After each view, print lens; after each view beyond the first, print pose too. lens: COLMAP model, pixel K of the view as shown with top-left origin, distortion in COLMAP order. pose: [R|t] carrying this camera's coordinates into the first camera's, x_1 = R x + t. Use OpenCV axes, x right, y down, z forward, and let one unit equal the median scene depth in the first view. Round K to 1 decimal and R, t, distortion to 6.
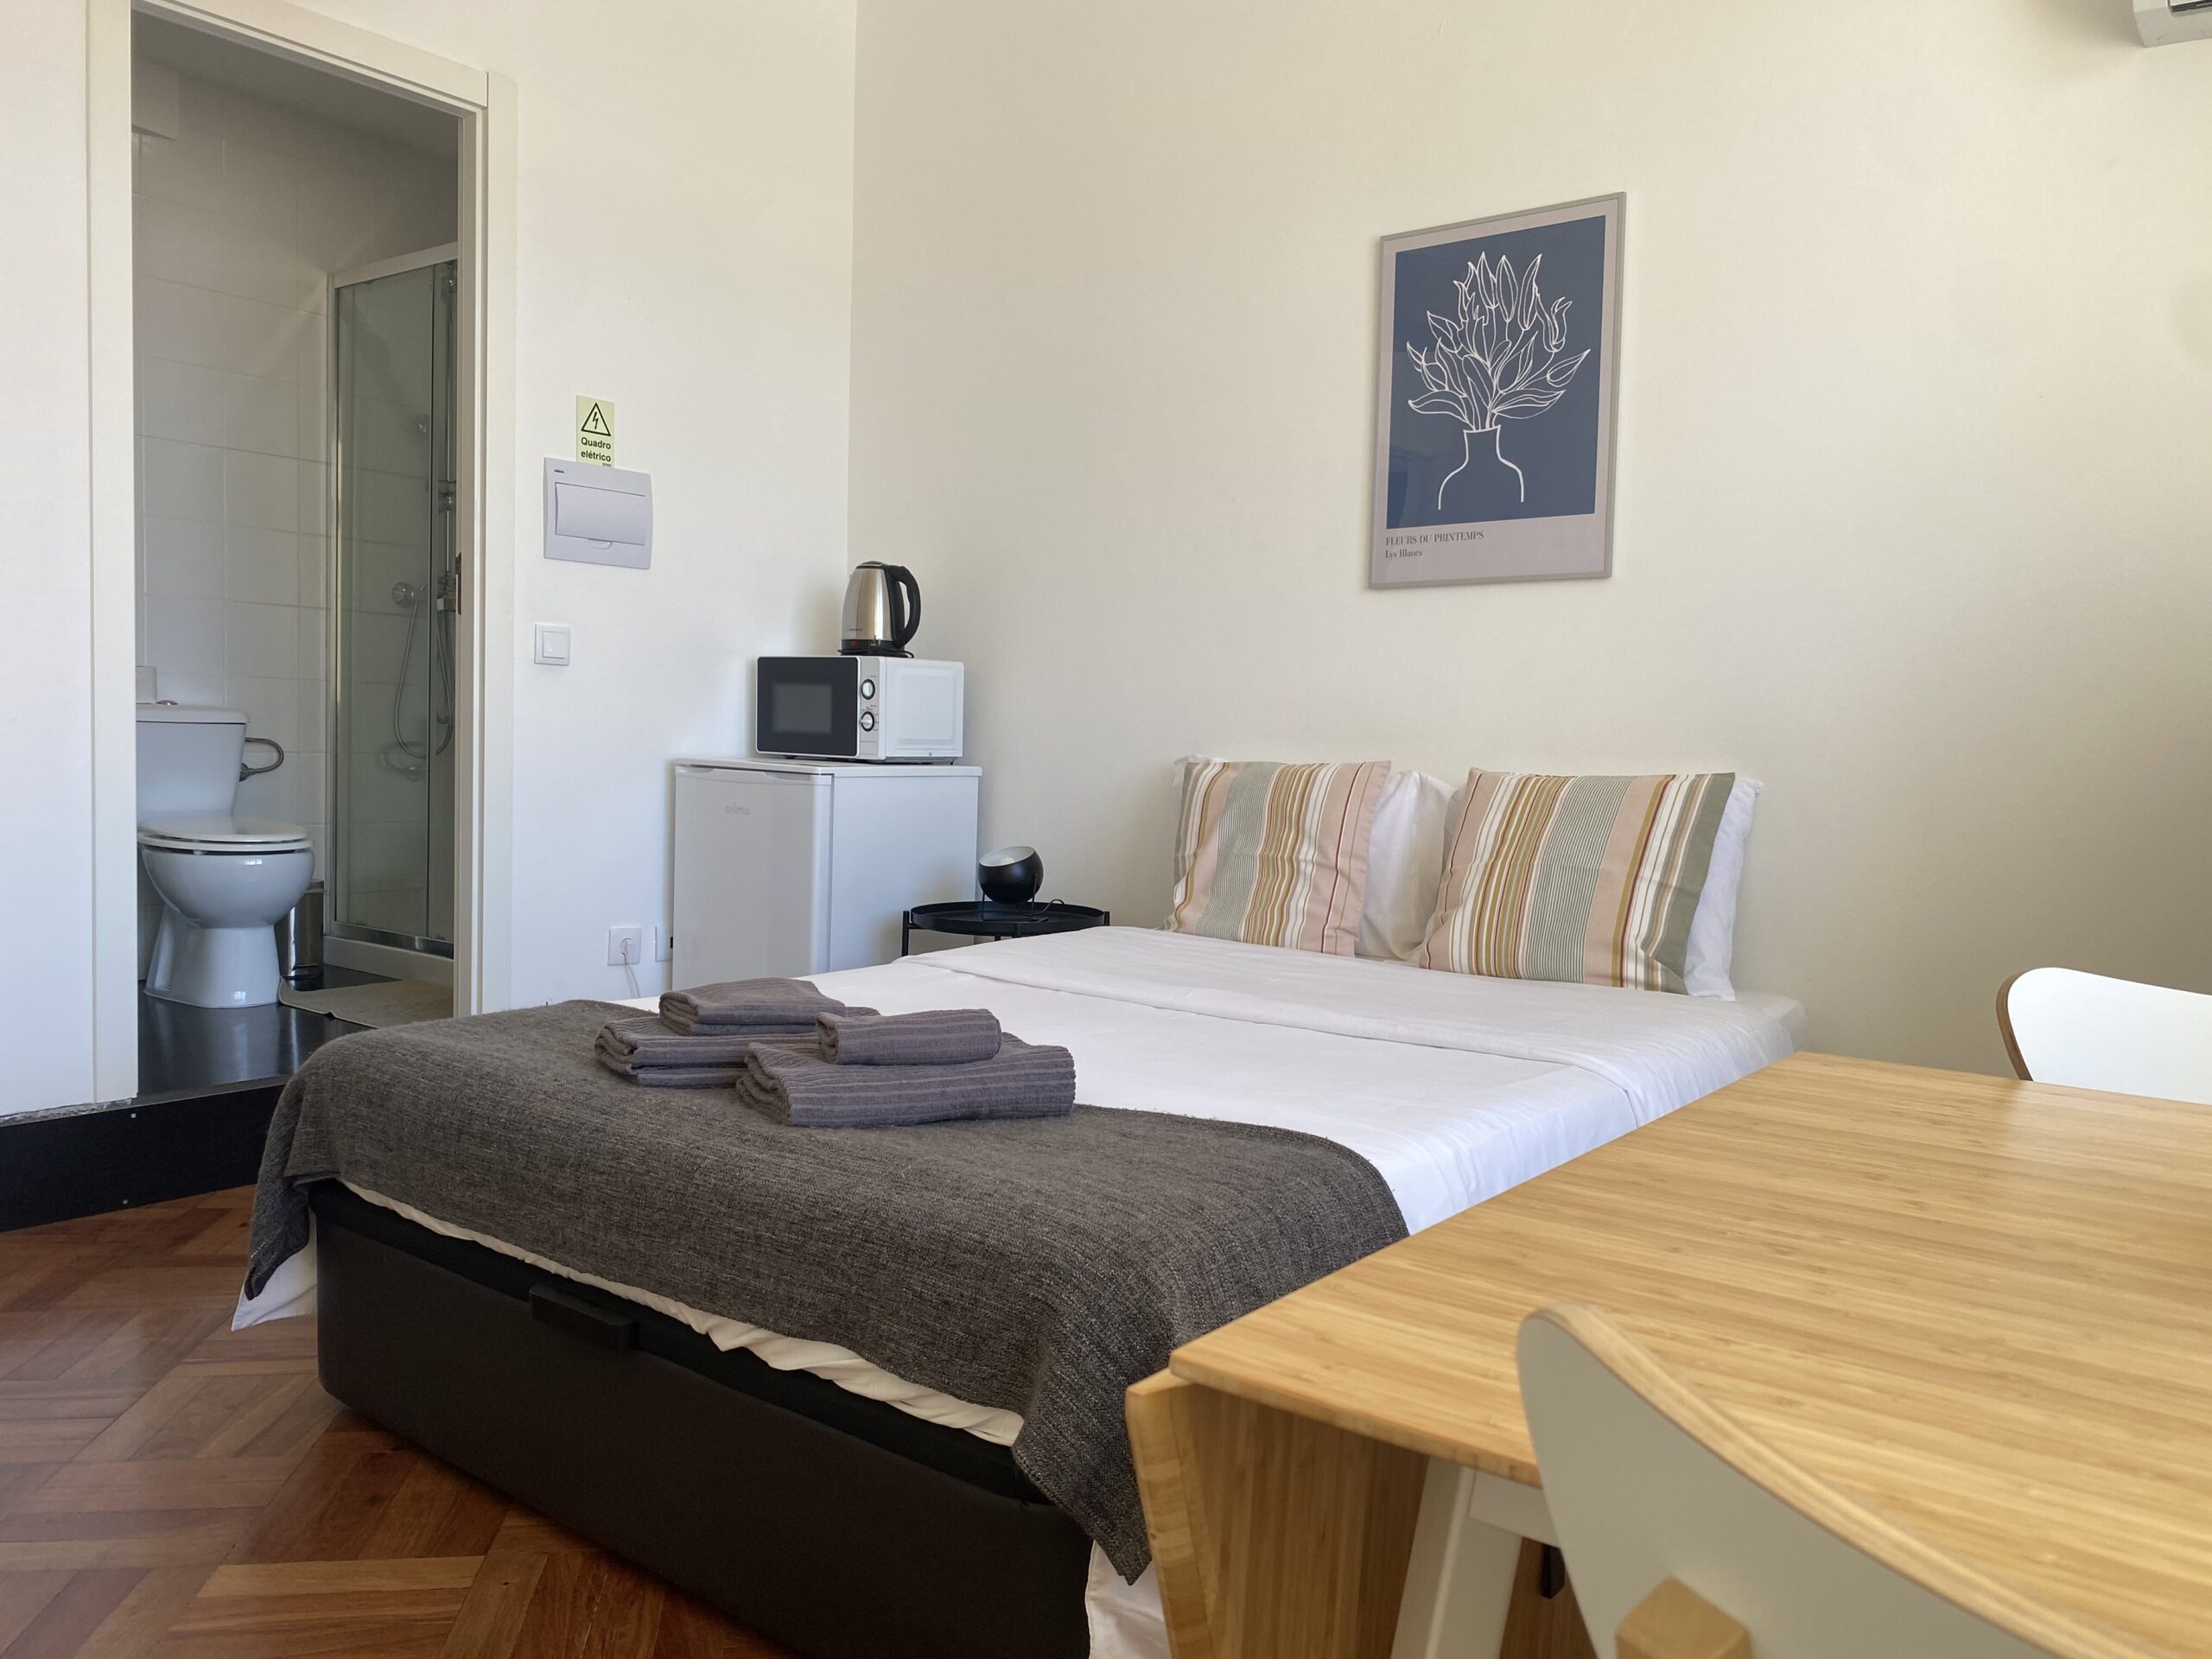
lens RADIAL K [[1675.7, 0, 1107.6], [0, 1675.7, 838.6], [0, 0, 1]] dist [0.001039, -0.026195]
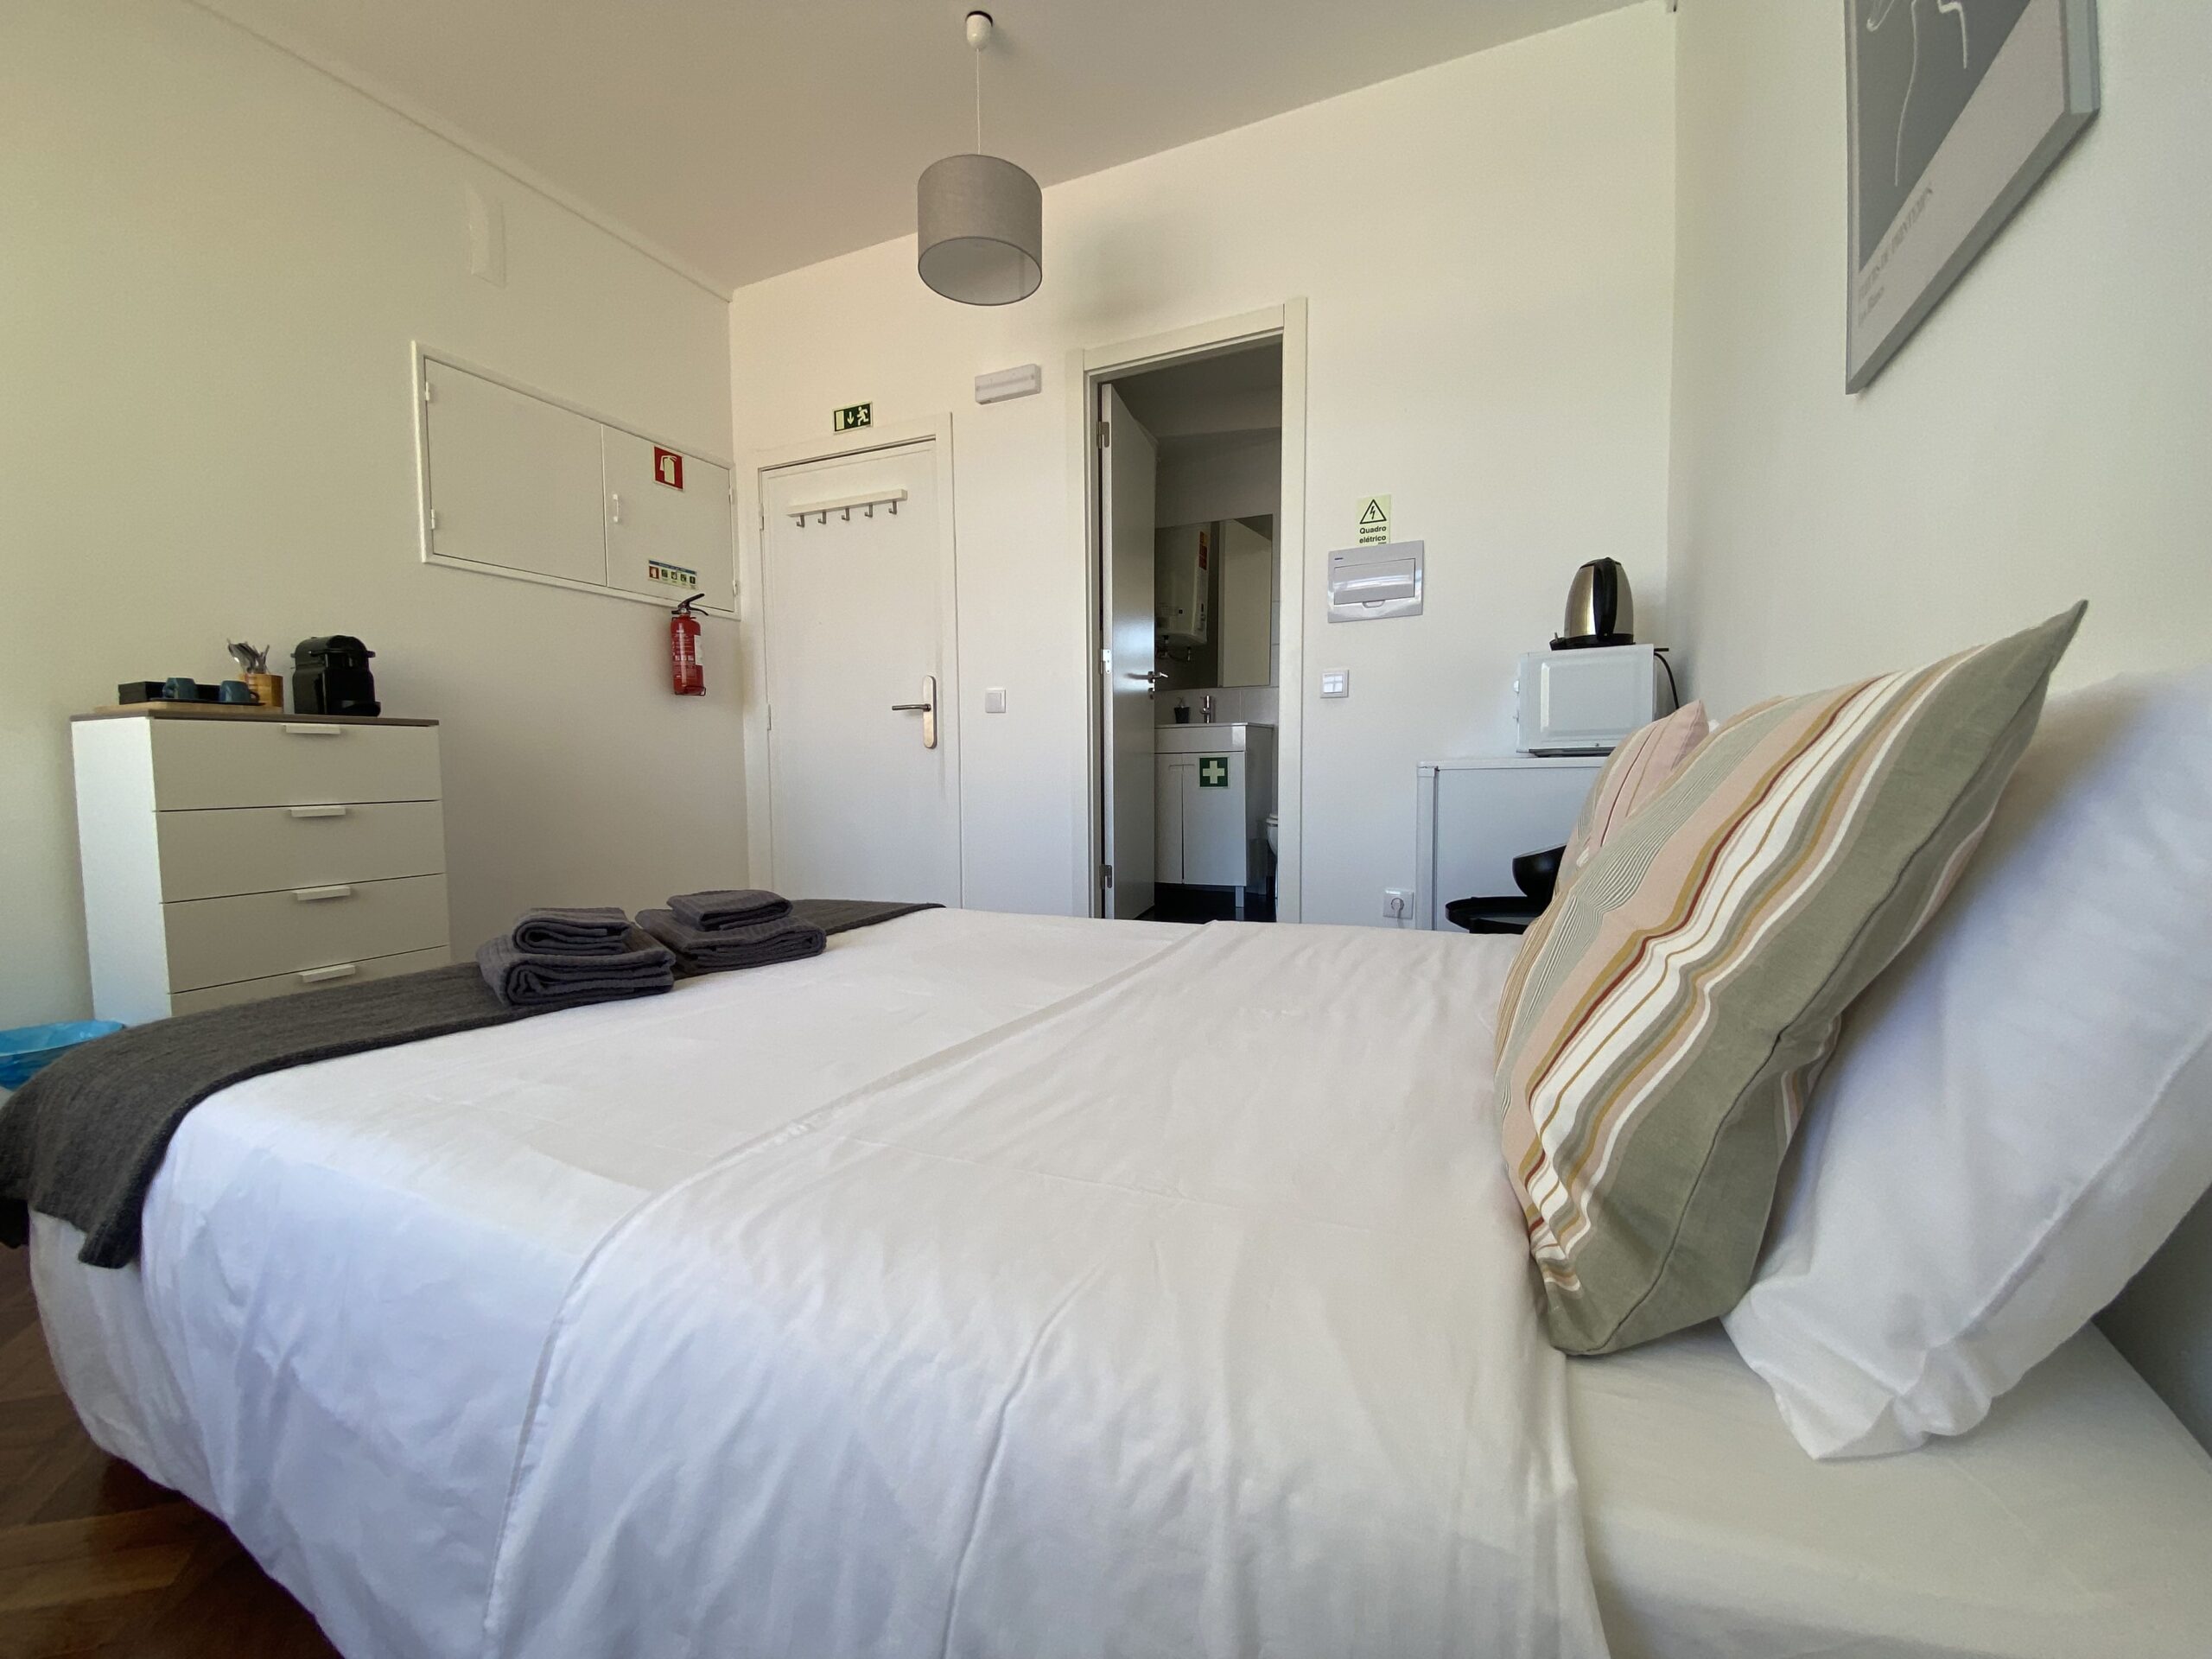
lens RADIAL K [[903.4, 0, 1106.0], [0, 903.4, 829.5], [0, 0, 1]] dist [0.000590, -0.000005]
pose [[0.225182, 0.032862, -0.973762, 0.367097], [-0.051395, 0.998440, 0.021809, 0.002031], [0.972960, 0.045135, 0.226519, 0.634494]]
